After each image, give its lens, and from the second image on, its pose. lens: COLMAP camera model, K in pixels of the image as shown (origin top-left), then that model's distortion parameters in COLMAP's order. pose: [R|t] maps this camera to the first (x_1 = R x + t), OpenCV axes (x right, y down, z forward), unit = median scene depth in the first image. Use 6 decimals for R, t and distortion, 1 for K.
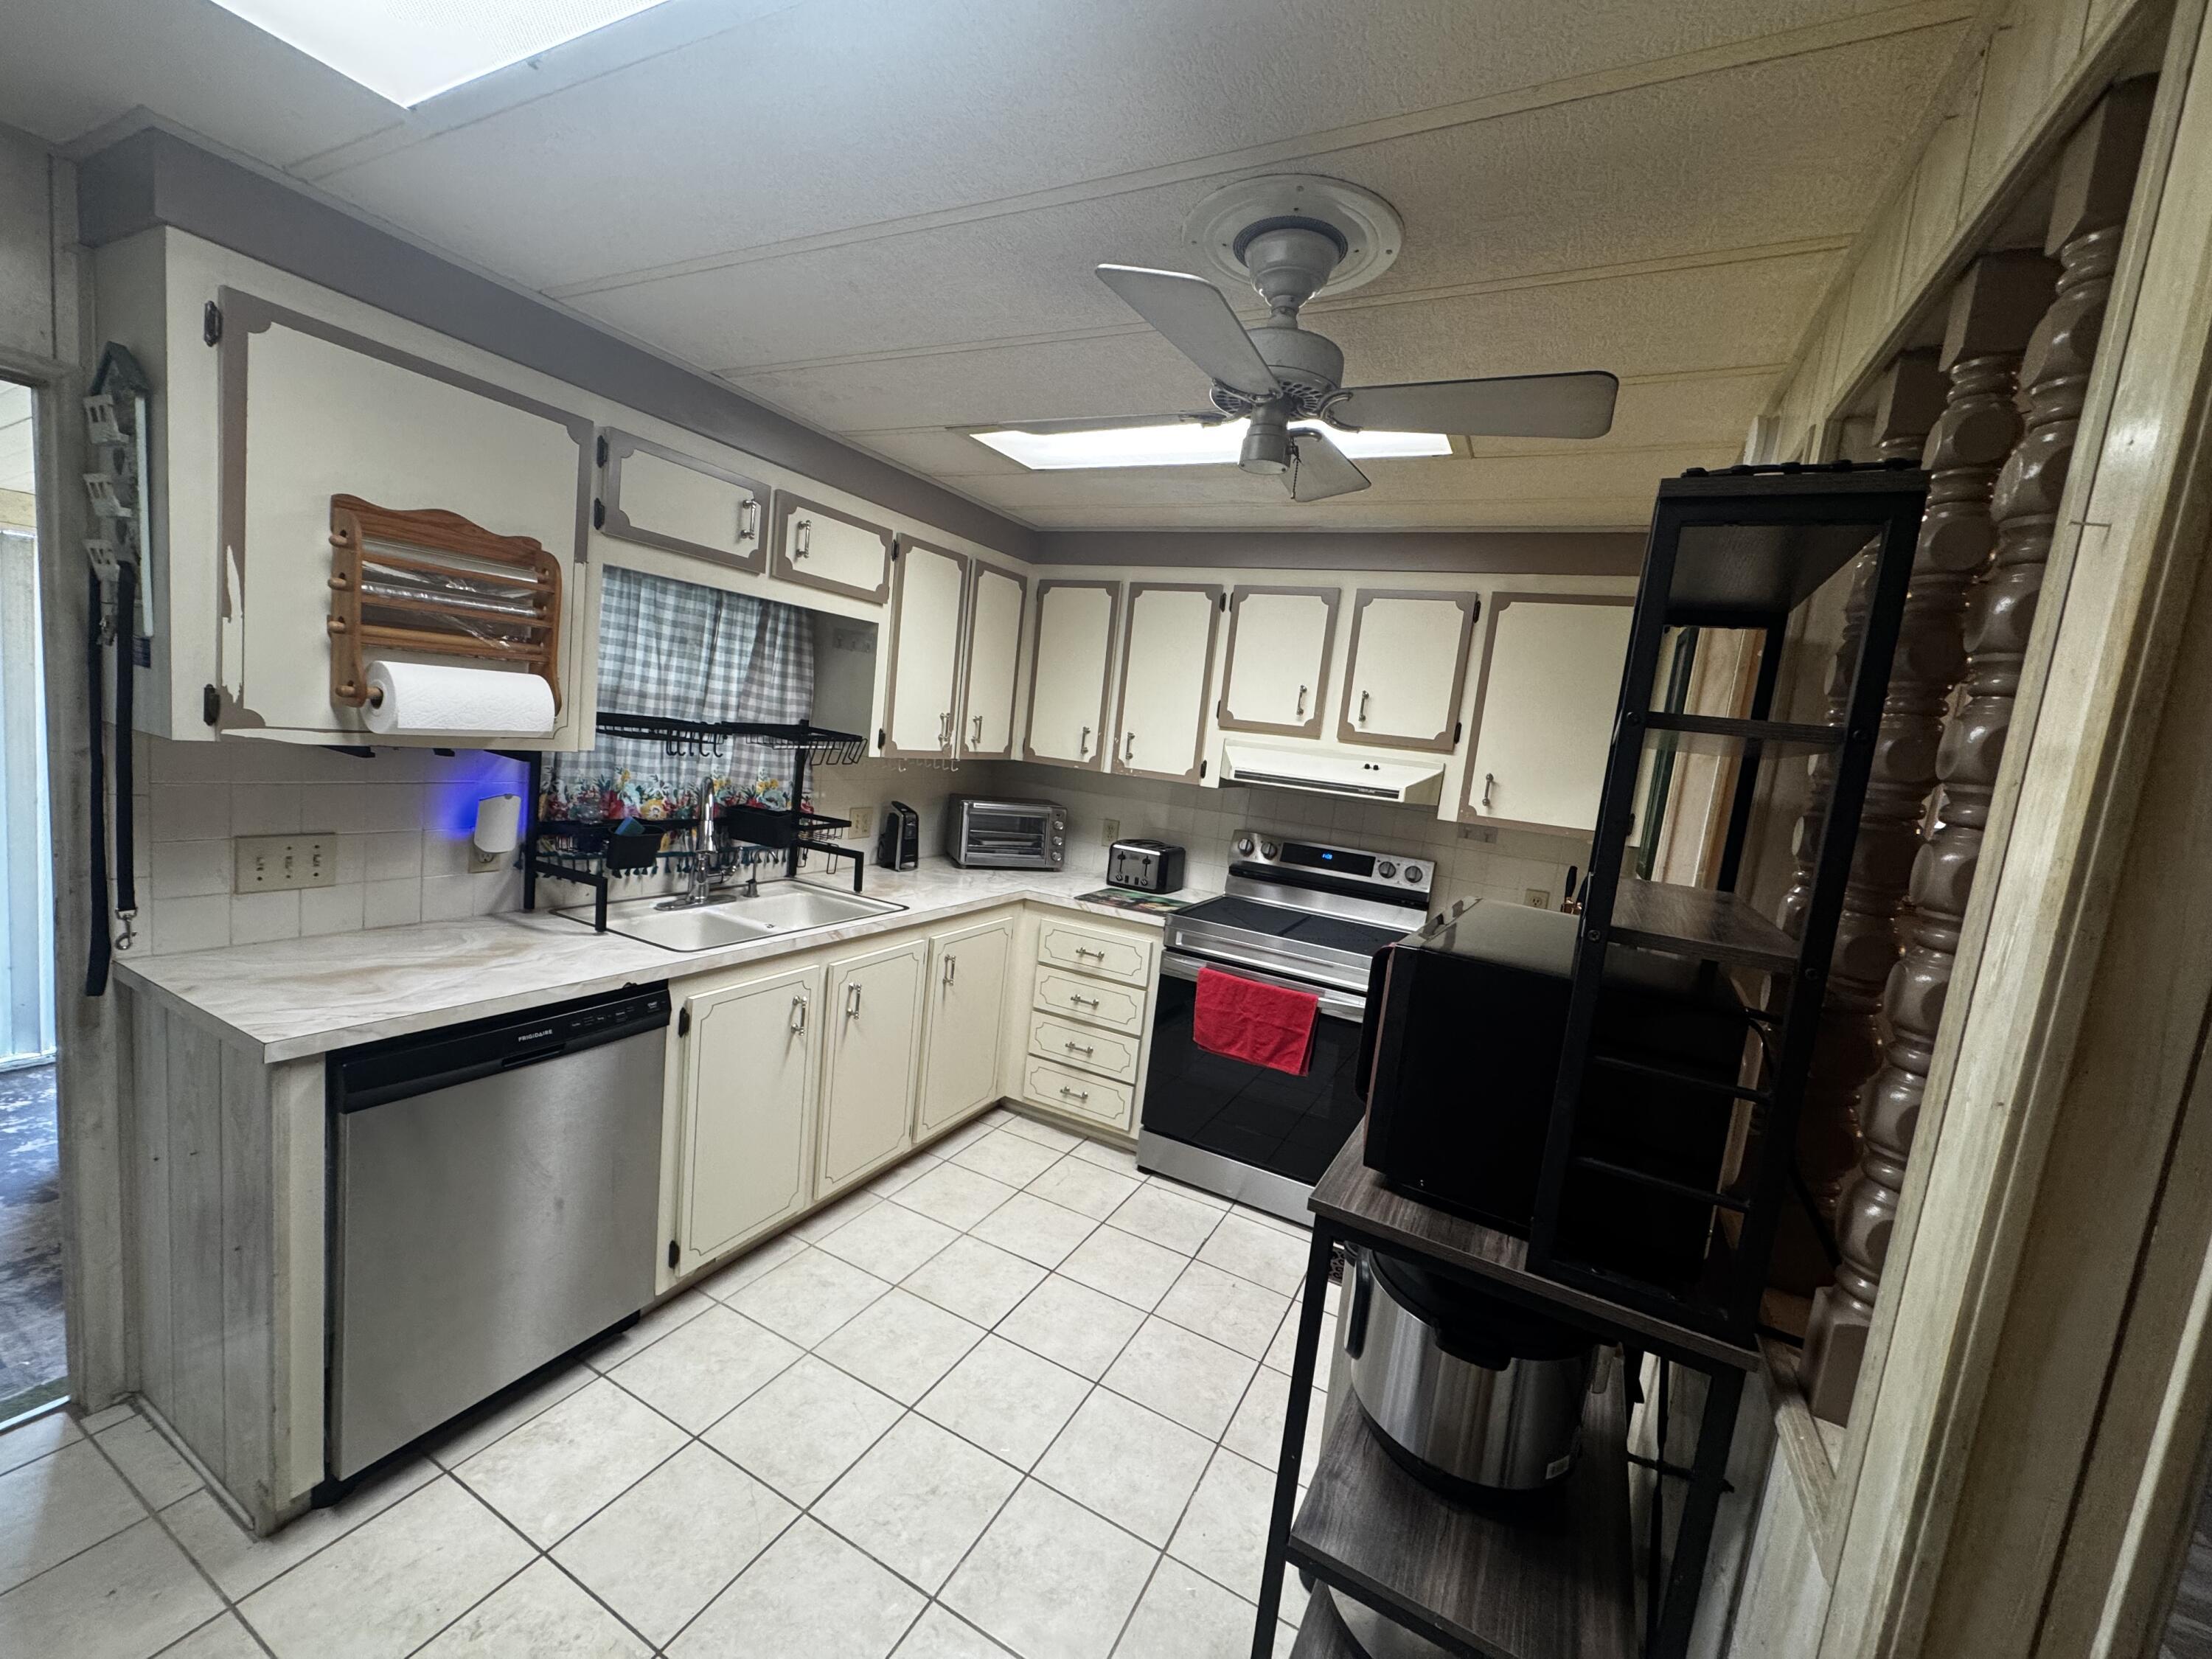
lens RADIAL K [[882.4, 0, 1104.9], [0, 882.4, 830.7], [0, 0, 1]] dist [-0.001938, 0.000052]
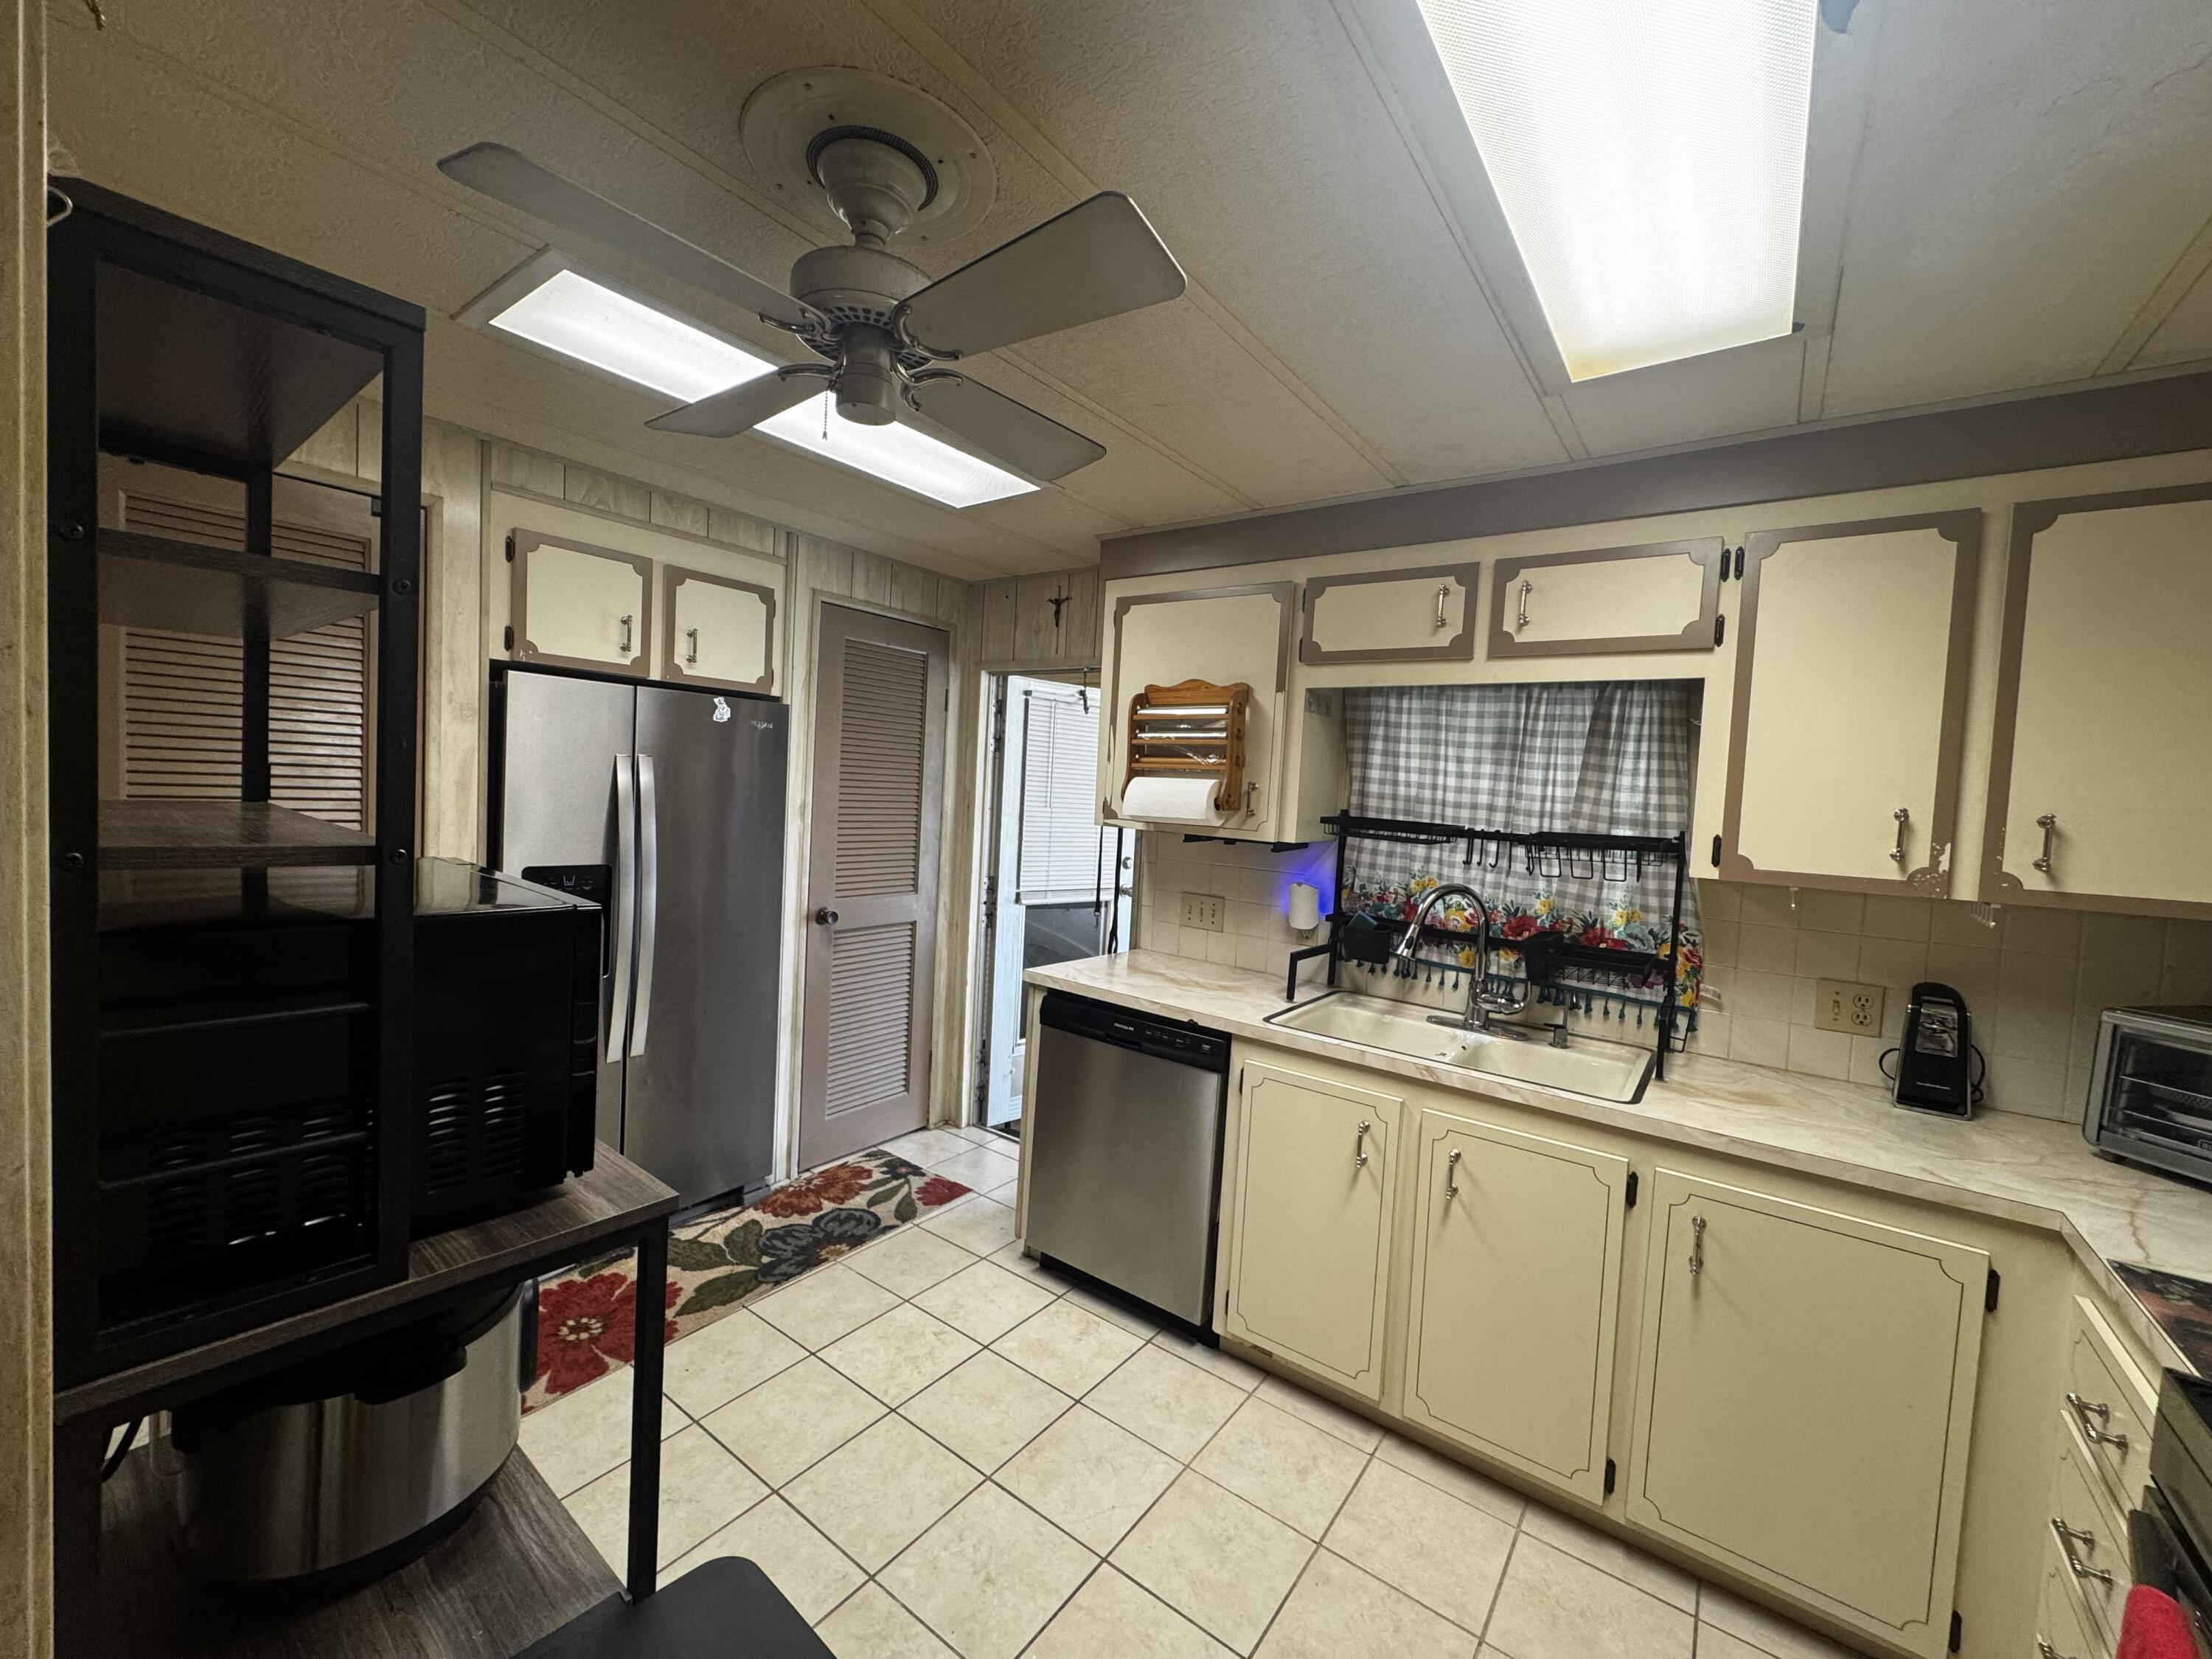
lens RADIAL K [[882.4, 0, 1102.8], [0, 882.4, 827.1], [0, 0, 1]] dist [-0.001938, 0.000052]
pose [[-0.157721, -0.074312, -0.984684, 0.527758], [-0.191131, 0.980605, -0.043390, -0.008254], [0.968810, 0.181360, -0.168865, 0.783063]]
